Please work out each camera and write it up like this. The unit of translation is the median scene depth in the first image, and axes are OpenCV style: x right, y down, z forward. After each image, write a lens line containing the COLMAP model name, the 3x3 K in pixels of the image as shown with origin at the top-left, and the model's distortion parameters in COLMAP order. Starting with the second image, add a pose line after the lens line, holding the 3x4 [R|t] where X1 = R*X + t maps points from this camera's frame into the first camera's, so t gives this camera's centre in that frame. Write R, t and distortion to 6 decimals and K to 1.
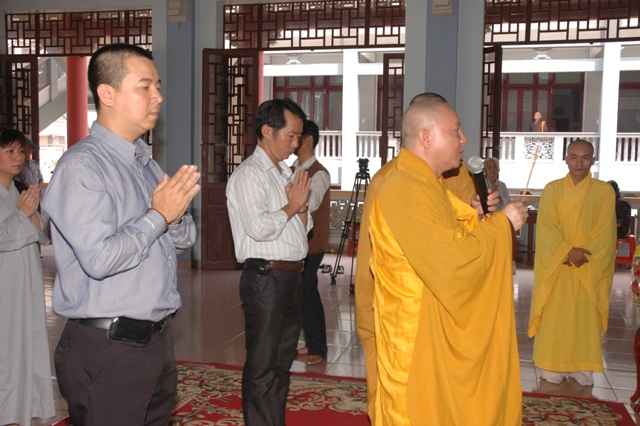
lens RADIAL K [[720.1, 0, 320.5], [0, 720.1, 211.0], [0, 0, 1]] dist [-0.003465, 0.000000]
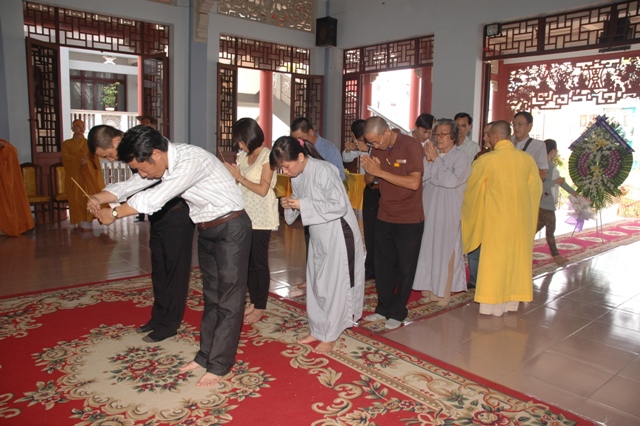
lens RADIAL K [[489.4, 0, 315.1], [0, 489.4, 217.0], [0, 0, 1]] dist [-0.139794, 0.095876]
pose [[0.556572, -0.133049, 0.820076, -0.894974], [0.036277, 0.990044, 0.136003, -0.035058], [-0.830007, -0.045946, 0.555858, 0.259884]]
